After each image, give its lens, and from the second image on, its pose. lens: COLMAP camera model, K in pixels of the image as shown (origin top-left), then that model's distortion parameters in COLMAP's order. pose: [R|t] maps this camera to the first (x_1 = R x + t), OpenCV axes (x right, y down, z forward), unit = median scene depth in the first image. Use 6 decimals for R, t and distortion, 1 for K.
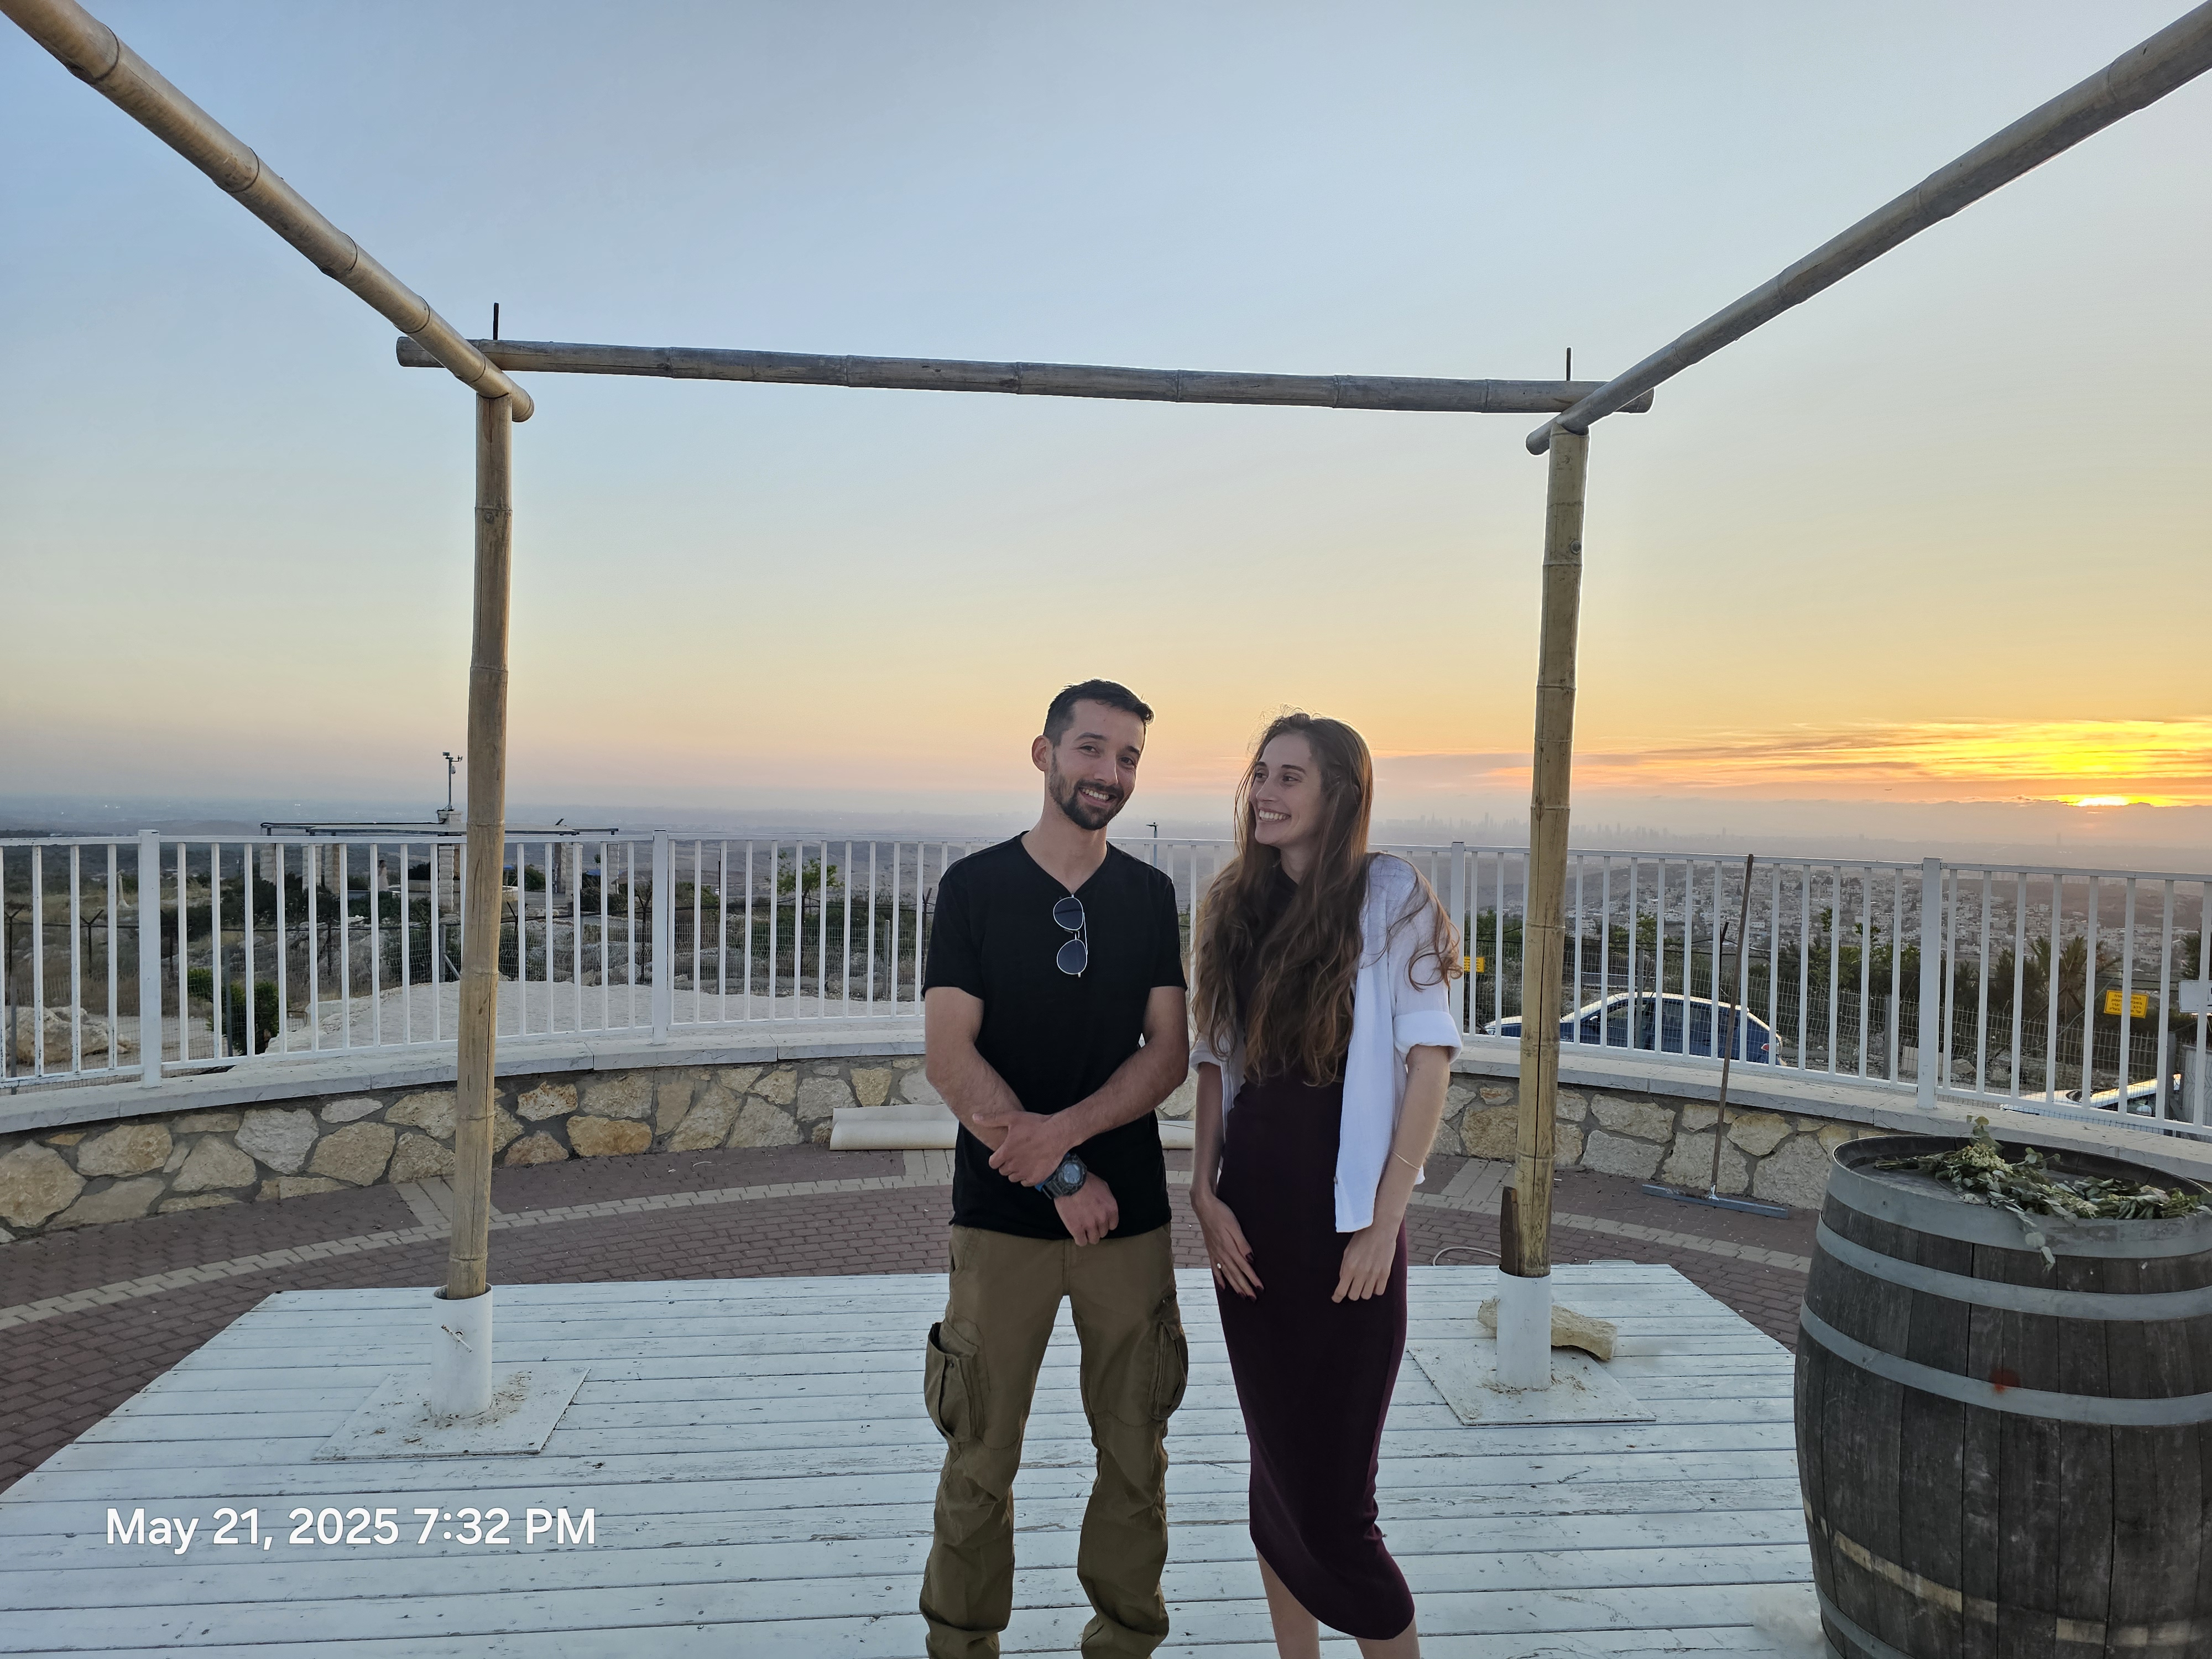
lens RADIAL K [[1453.1, 0, 1110.5], [0, 1453.1, 811.5], [0, 0, 1]] dist [0.043978, -0.035262]
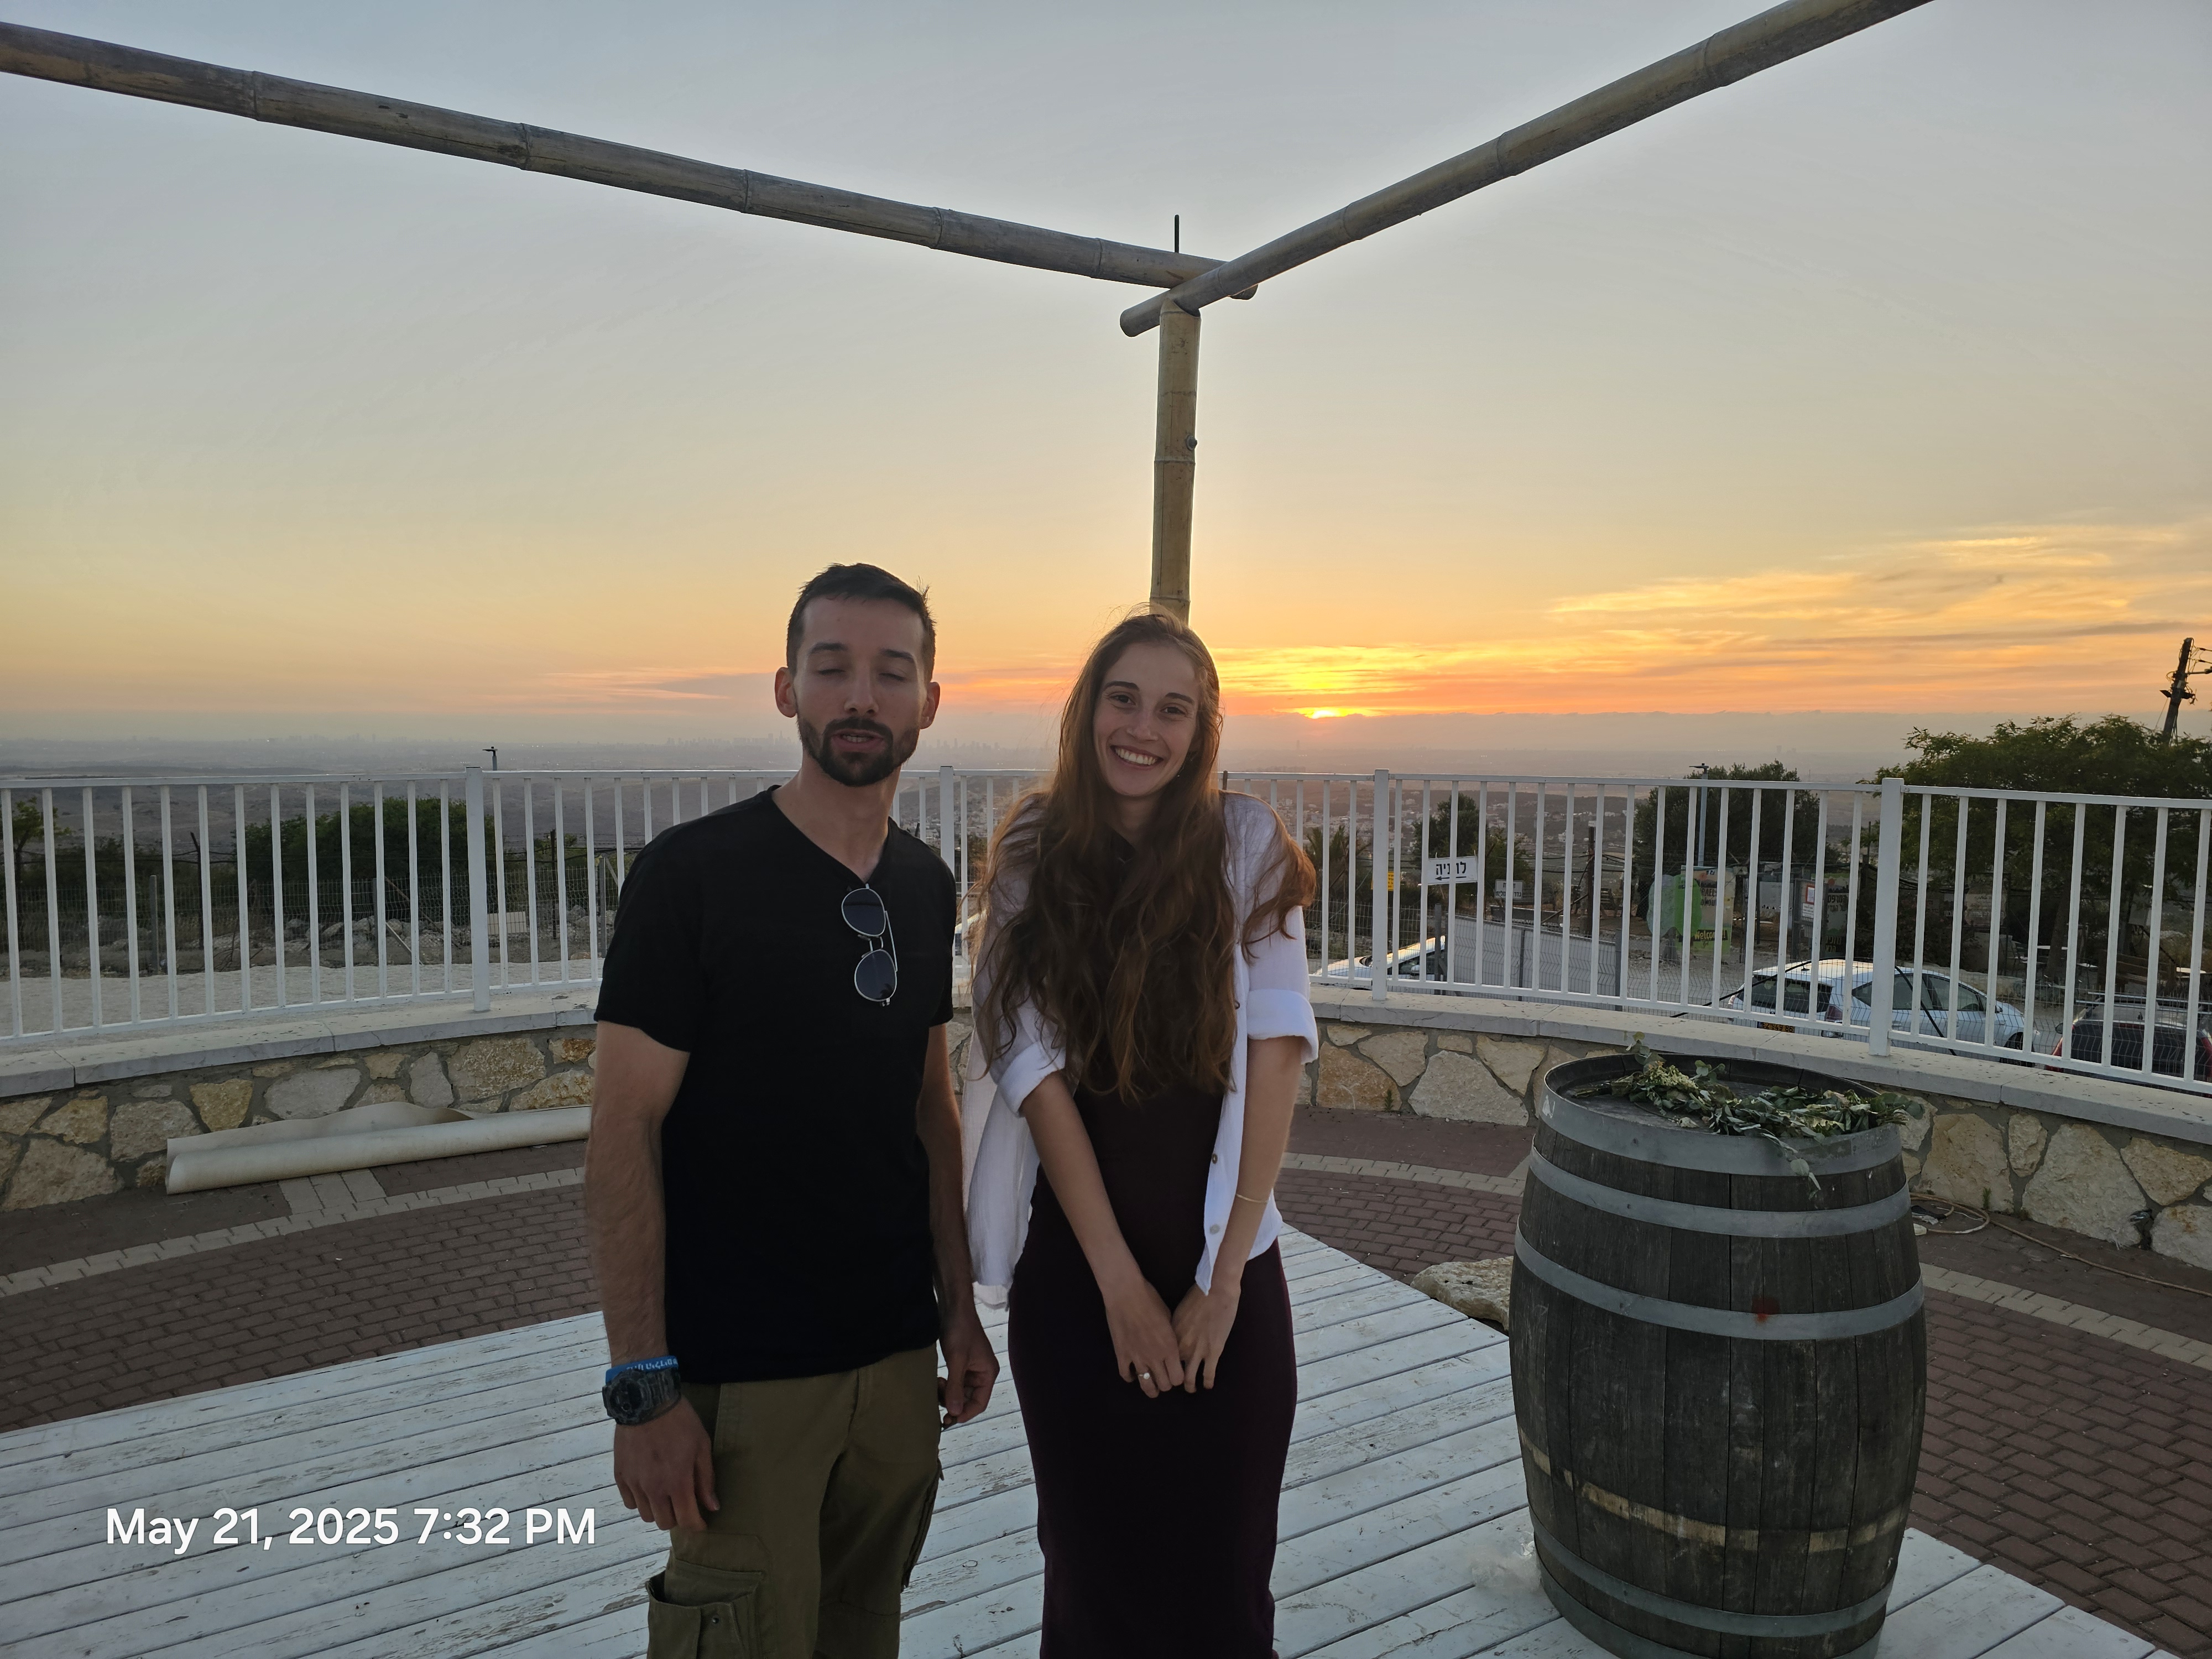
lens RADIAL K [[1453.1, 0, 1105.9], [0, 1453.1, 817.9], [0, 0, 1]] dist [0.043978, -0.035262]
pose [[0.904171, -0.042068, 0.425095, -0.118702], [0.016543, 0.997841, 0.063559, -0.006905], [-0.426851, -0.050436, 0.902914, 0.191826]]
